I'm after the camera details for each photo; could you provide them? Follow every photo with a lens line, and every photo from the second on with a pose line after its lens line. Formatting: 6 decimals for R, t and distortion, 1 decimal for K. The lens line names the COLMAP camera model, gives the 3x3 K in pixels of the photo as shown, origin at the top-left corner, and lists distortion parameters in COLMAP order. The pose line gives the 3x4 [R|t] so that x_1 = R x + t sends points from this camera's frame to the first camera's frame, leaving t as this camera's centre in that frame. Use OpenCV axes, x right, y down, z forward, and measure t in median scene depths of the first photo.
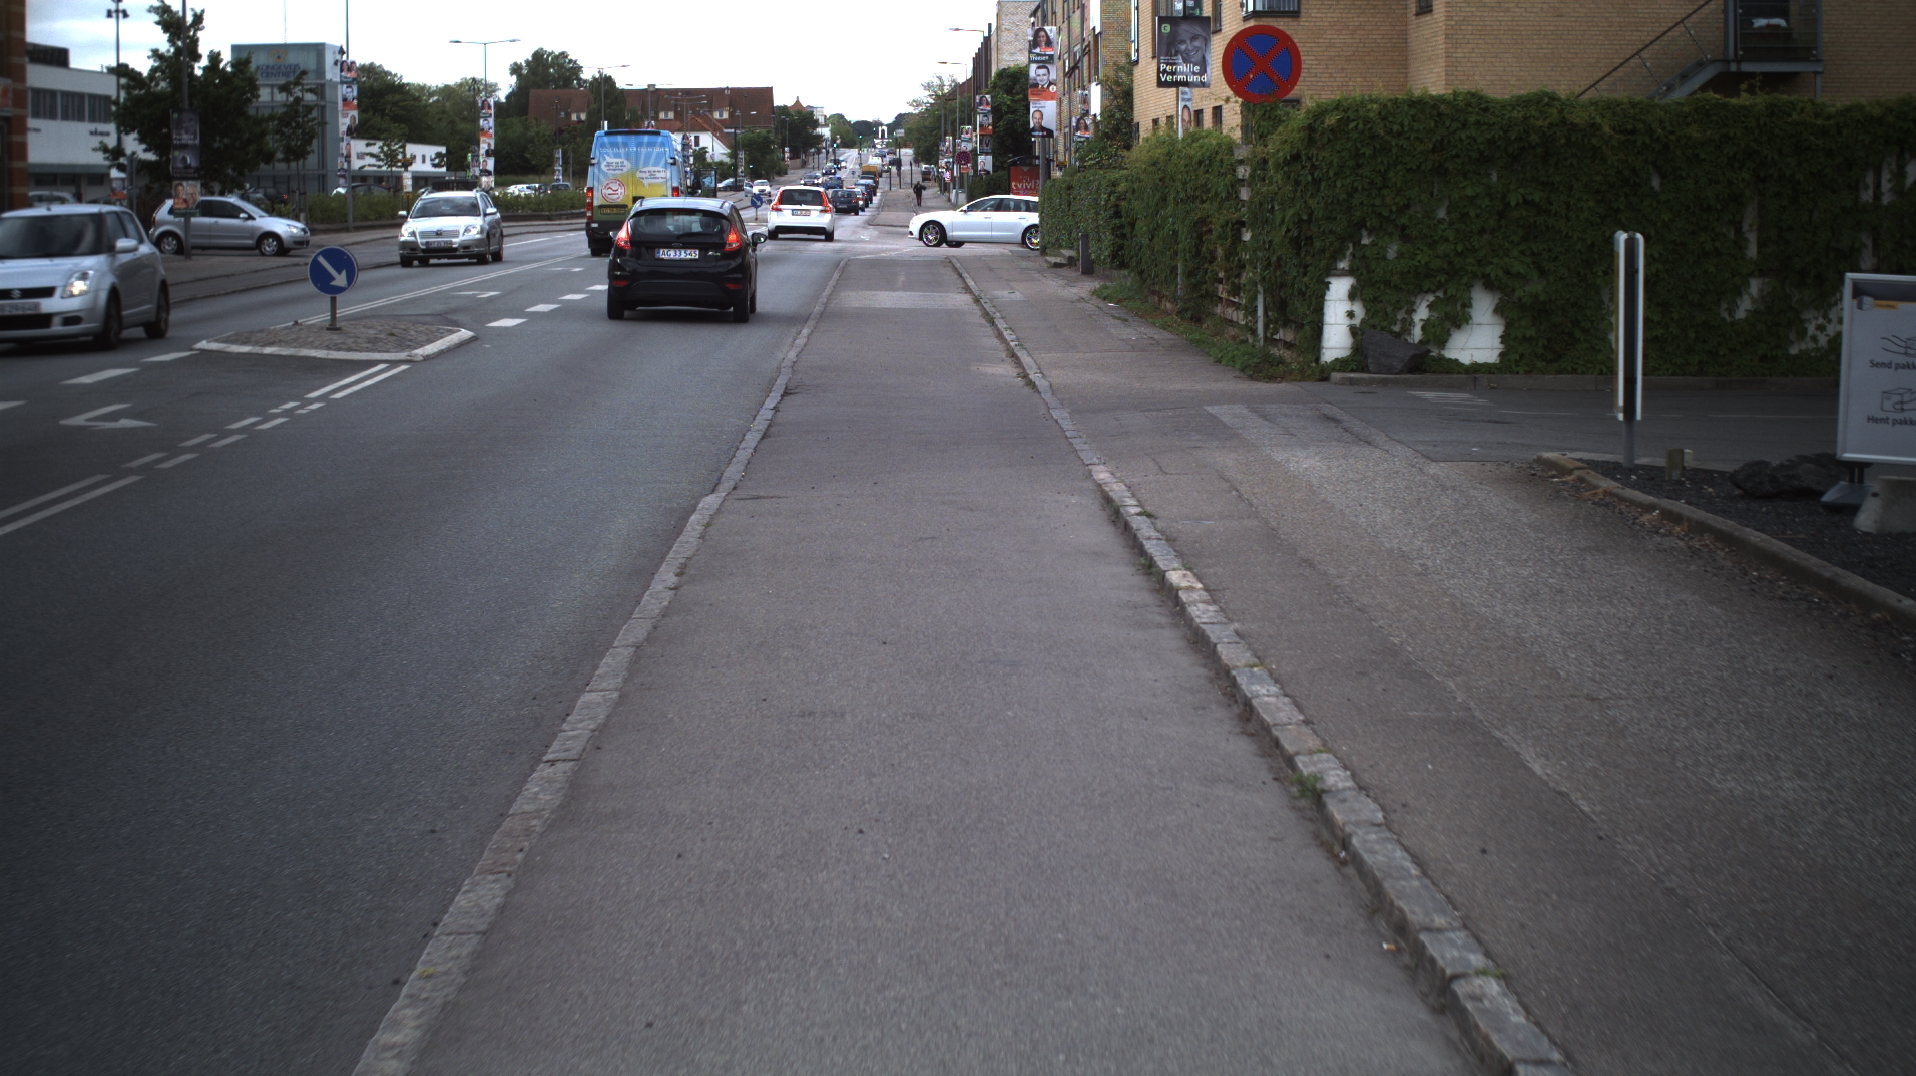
lens RADIAL K [[3338.2, 0, 958.0], [0, 3338.2, 538.0], [0, 0, 1]] dist [-0.283097, 0.366819]
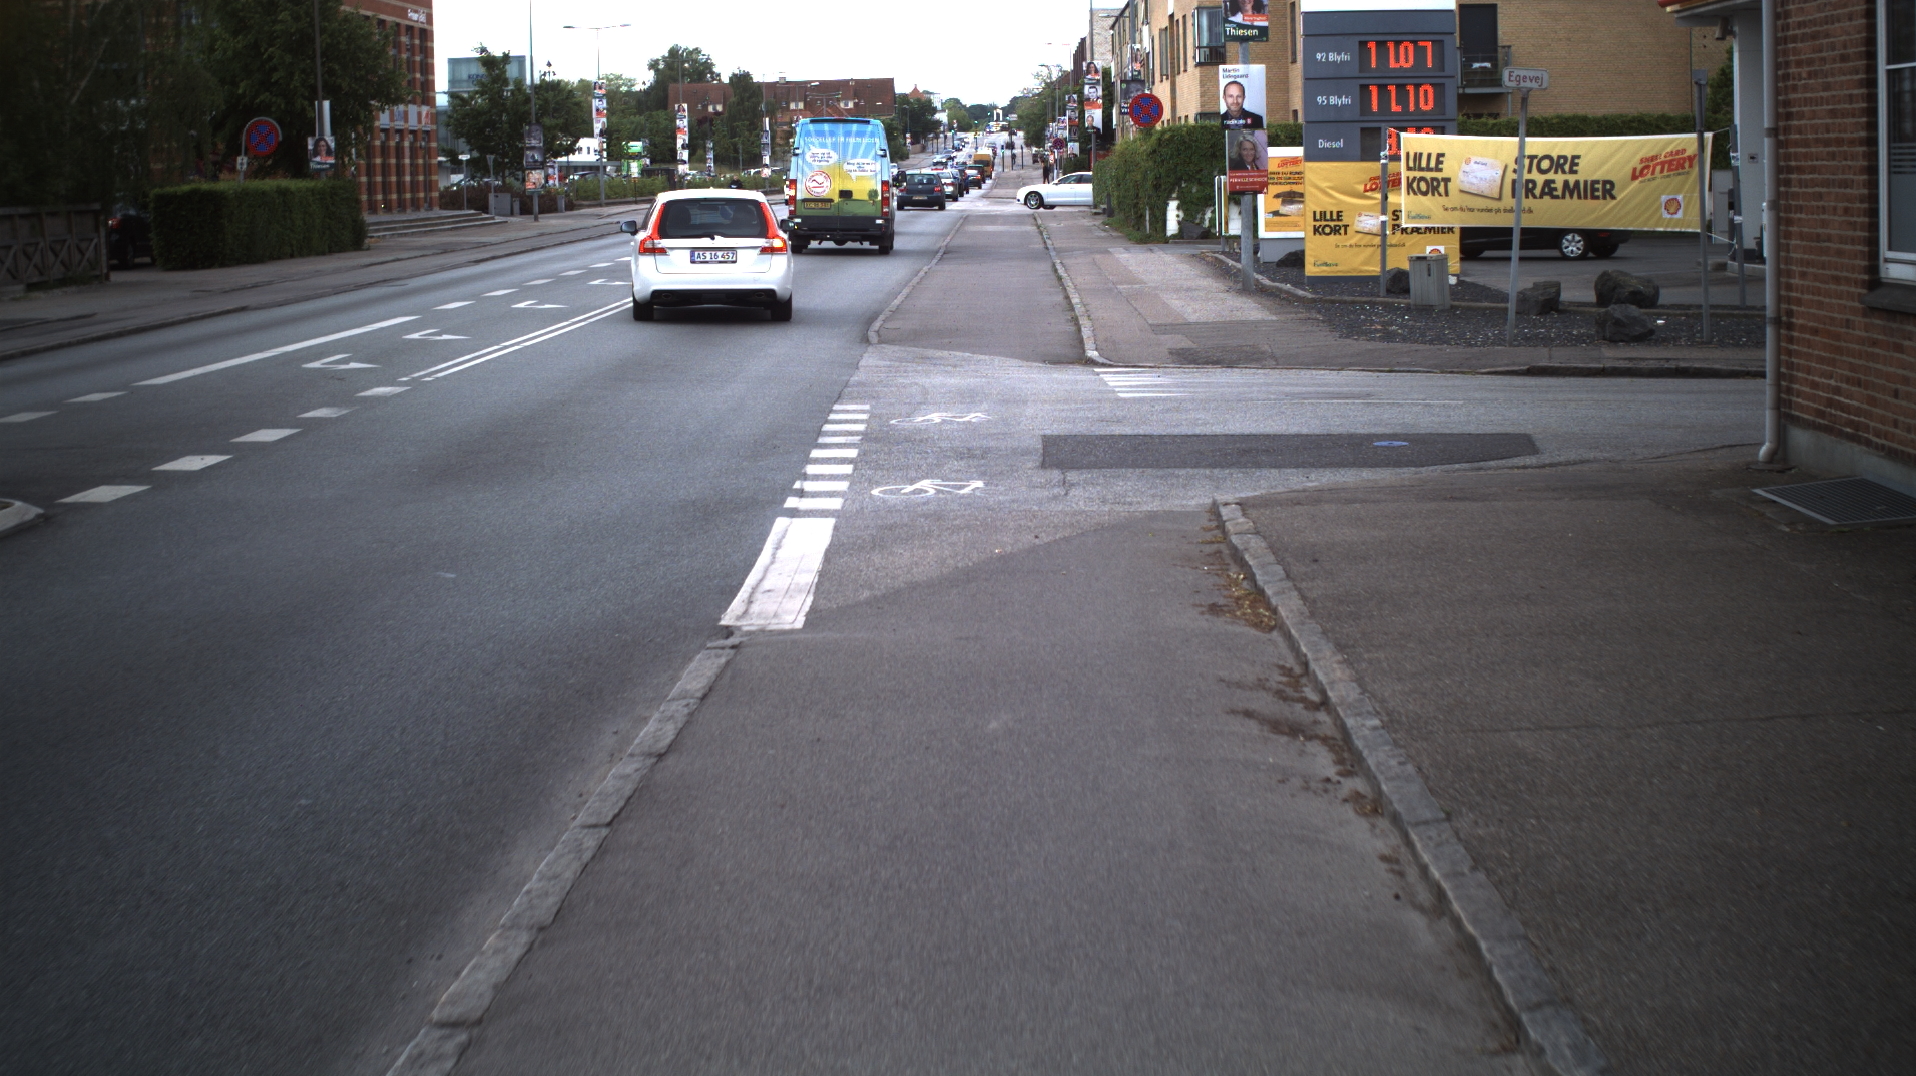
lens RADIAL K [[3338.2, 0, 958.0], [0, 3338.2, 538.0], [0, 0, 1]] dist [-0.283097, 0.366819]
pose [[0.999227, -0.014315, -0.036617, 0.016127], [0.014513, 0.999881, 0.005147, 0.056092], [0.036539, -0.005674, 0.999316, -0.524215]]
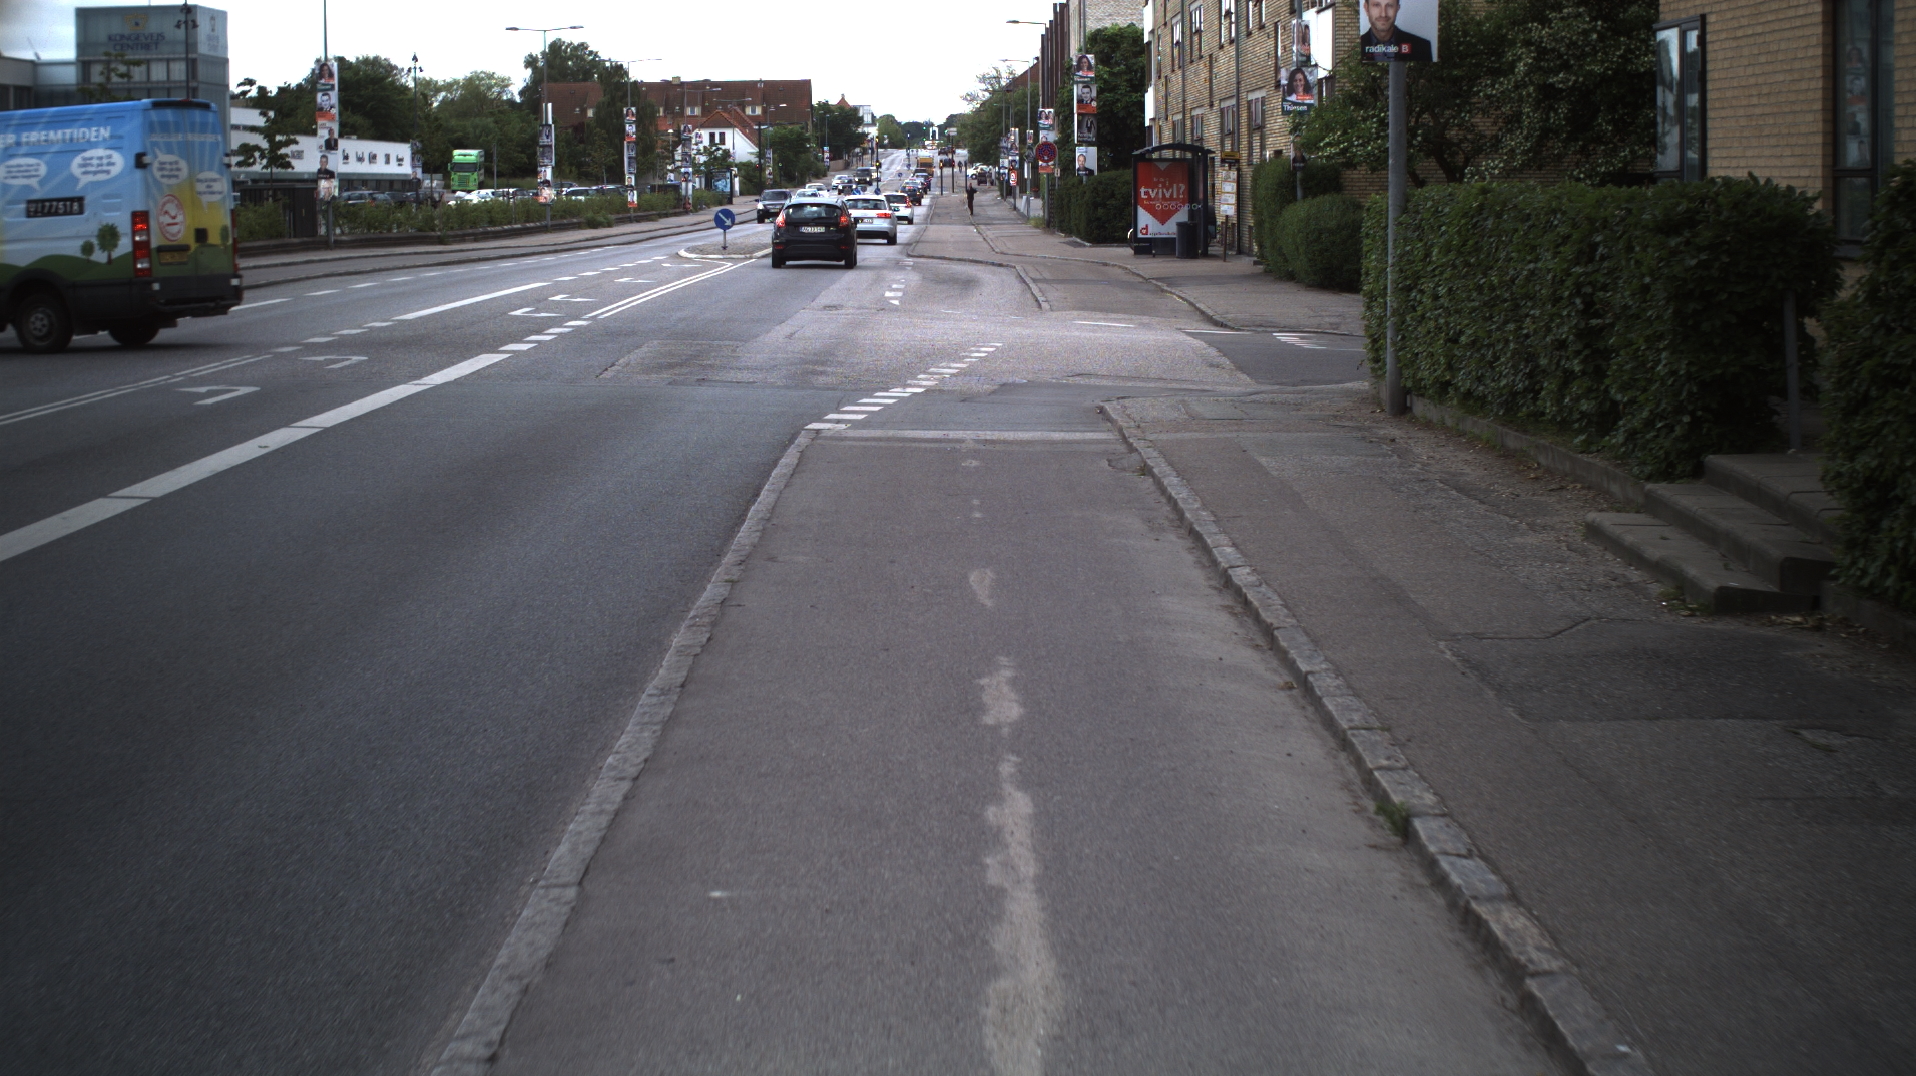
lens RADIAL K [[3338.2, 0, 958.0], [0, 3338.2, 538.0], [0, 0, 1]] dist [-0.283097, 0.366819]
pose [[0.999881, 0.000082, -0.015399, -0.013372], [-0.000094, 1.000000, -0.000766, -0.071449], [0.015399, 0.000767, 0.999881, 0.659035]]
